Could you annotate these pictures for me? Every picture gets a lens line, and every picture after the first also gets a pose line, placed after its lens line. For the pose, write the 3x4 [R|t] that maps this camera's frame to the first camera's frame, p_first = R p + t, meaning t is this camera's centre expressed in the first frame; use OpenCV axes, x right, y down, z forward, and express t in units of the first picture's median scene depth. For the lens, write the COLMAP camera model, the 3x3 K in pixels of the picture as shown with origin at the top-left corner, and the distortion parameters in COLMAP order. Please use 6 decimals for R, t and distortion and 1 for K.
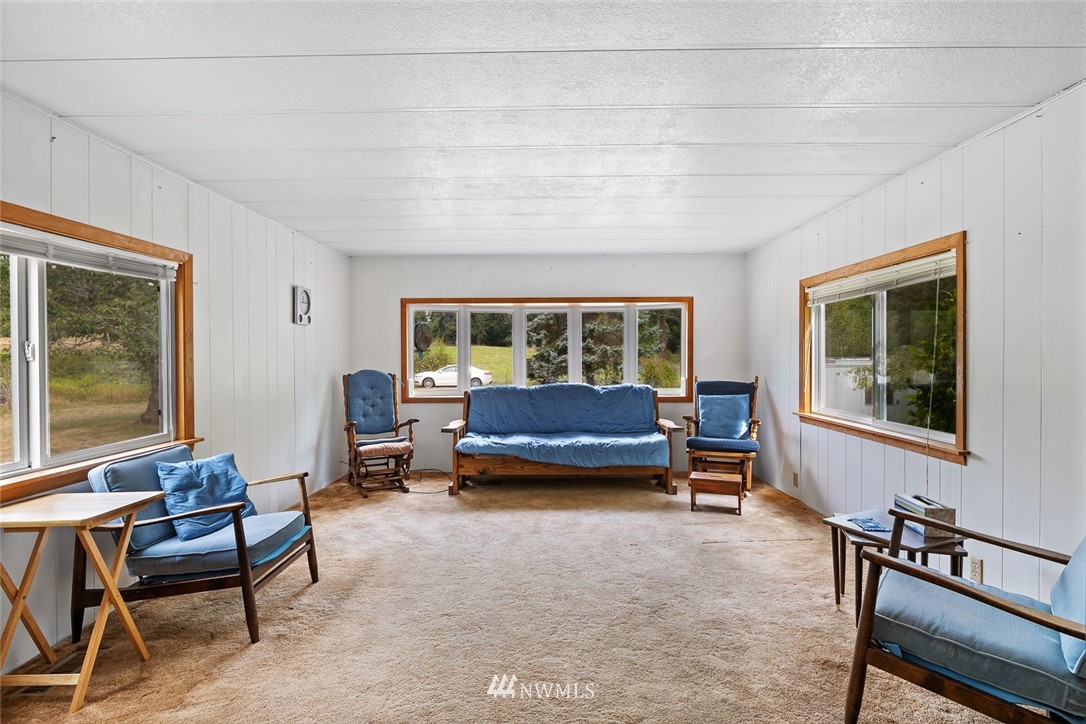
lens RADIAL K [[530.2, 0, 543.1], [0, 530.2, 354.8], [0, 0, 1]] dist [-0.002868, 0.001880]
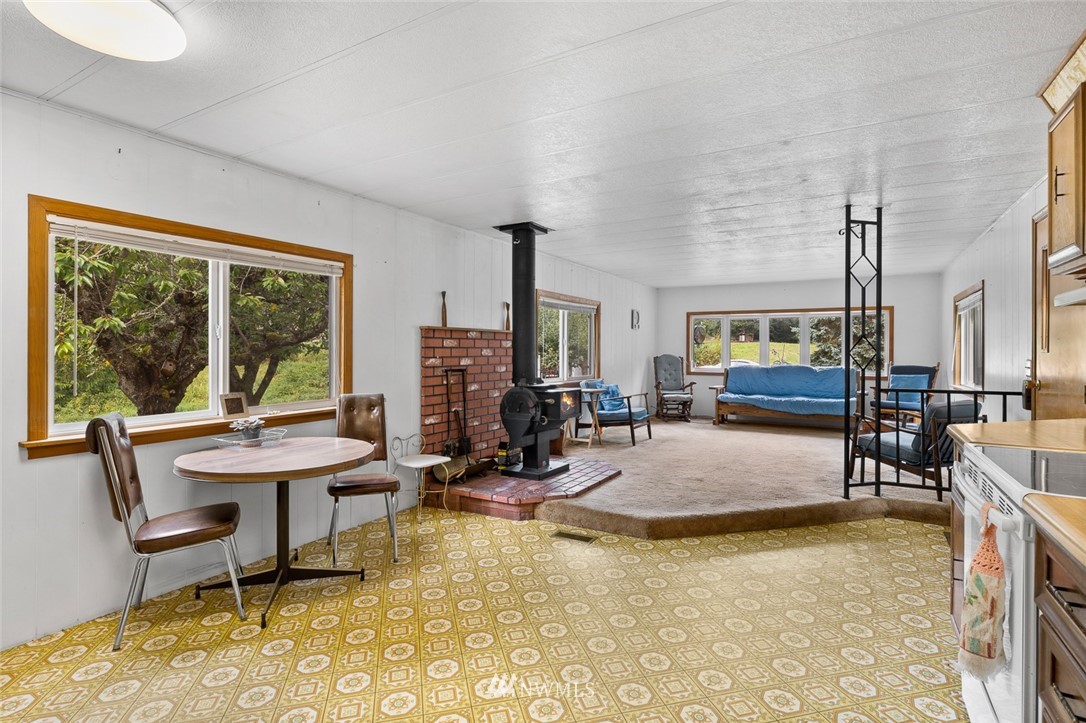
lens RADIAL K [[530.2, 0, 544.6], [0, 530.2, 346.5], [0, 0, 1]] dist [-0.002868, 0.001880]
pose [[0.868831, 0.006779, -0.495062, 0.205819], [-0.011003, 0.999924, -0.005618, 0.019372], [0.494986, 0.010328, 0.868839, -0.808381]]
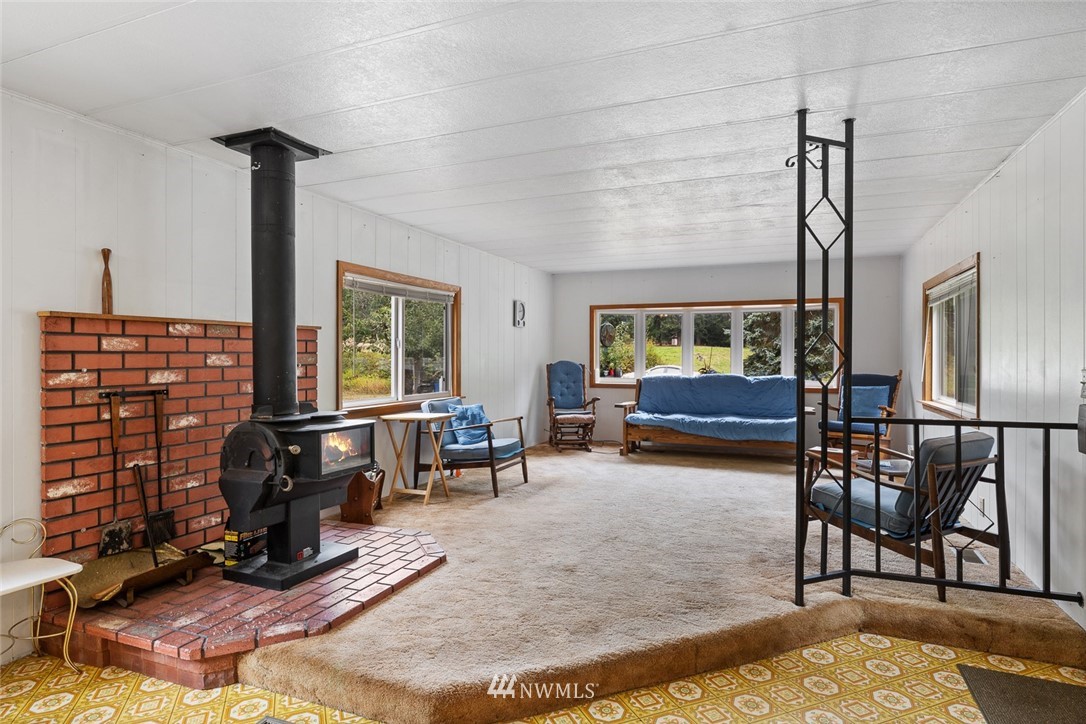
lens RADIAL K [[591.3, 0, 542.0], [0, 591.3, 354.8], [0, 0, 1]] dist [-0.002527, -0.001870]
pose [[0.927665, 0.006754, -0.373353, 0.187807], [-0.007698, 0.999970, -0.001036, 0.017613], [0.373334, 0.003835, 0.927689, -0.433356]]
